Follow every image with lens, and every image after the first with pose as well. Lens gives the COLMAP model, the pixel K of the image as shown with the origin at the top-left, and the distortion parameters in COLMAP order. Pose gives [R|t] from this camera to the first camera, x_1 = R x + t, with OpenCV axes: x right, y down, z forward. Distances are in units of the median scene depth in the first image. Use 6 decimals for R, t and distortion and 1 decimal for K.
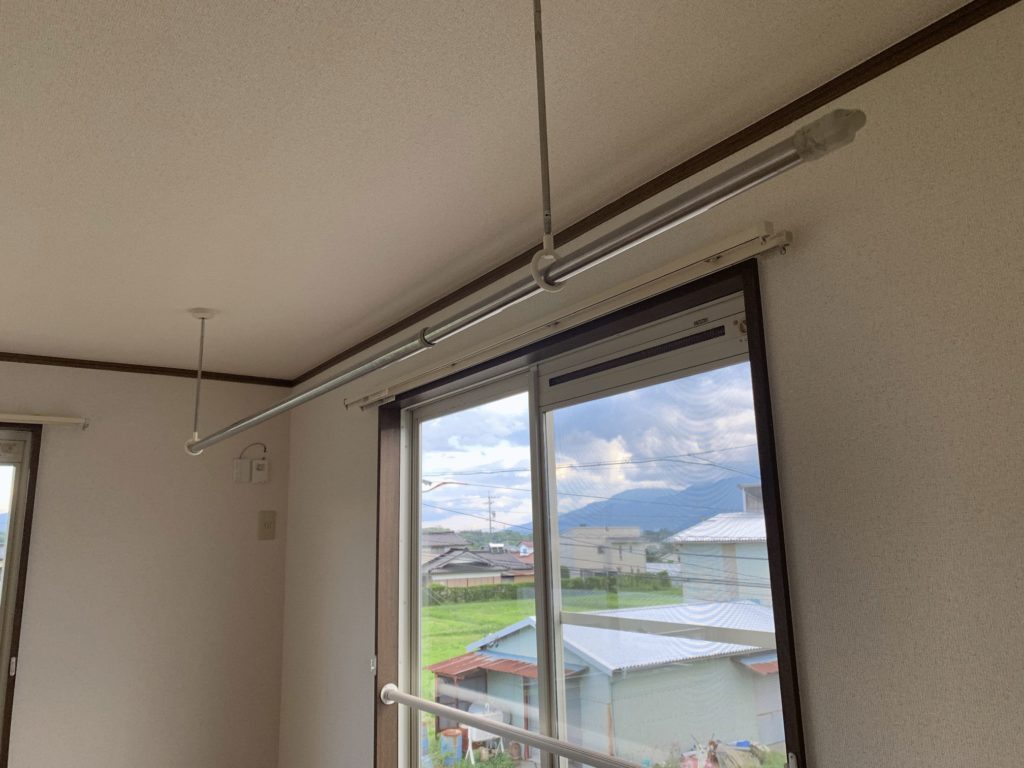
lens RADIAL K [[781.1, 0, 511.8], [0, 781.1, 362.0], [0, 0, 1]] dist [-0.002415, -0.003955]
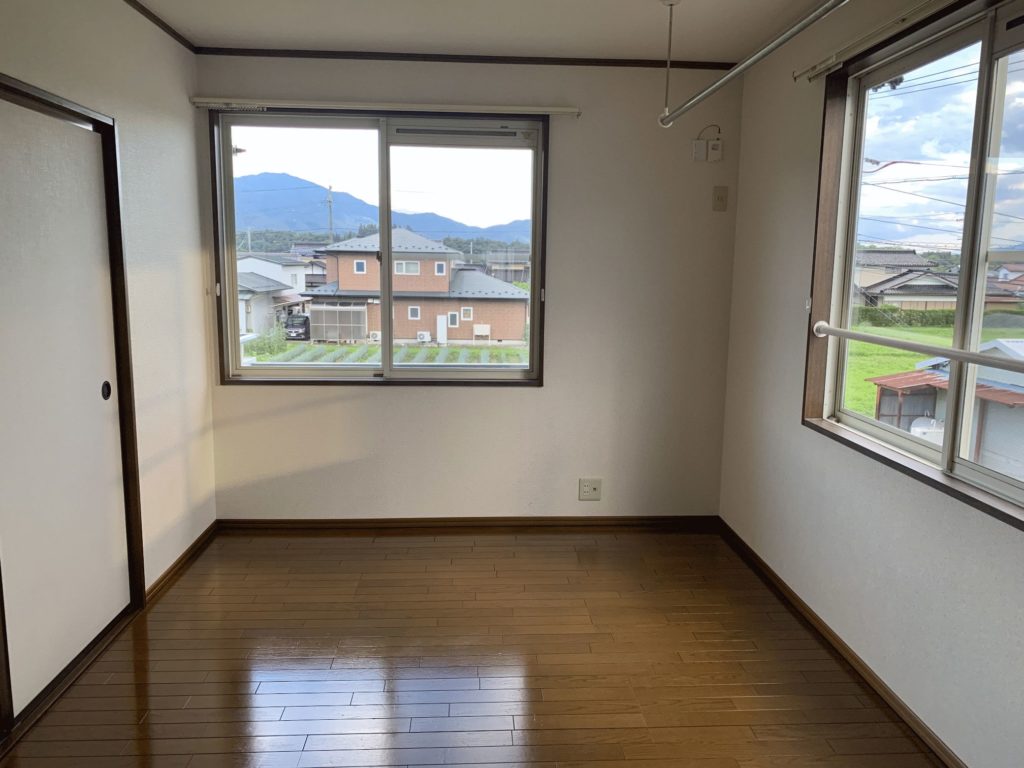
lens RADIAL K [[789.9, 0, 512.0], [0, 789.9, 384.0], [0, 0, 1]] dist [0.005074, 0.016215]
pose [[0.857215, 0.112122, -0.502605, 0.045743], [0.082134, 0.933746, 0.348385, 0.030942], [0.508367, -0.339922, 0.791212, -0.191050]]
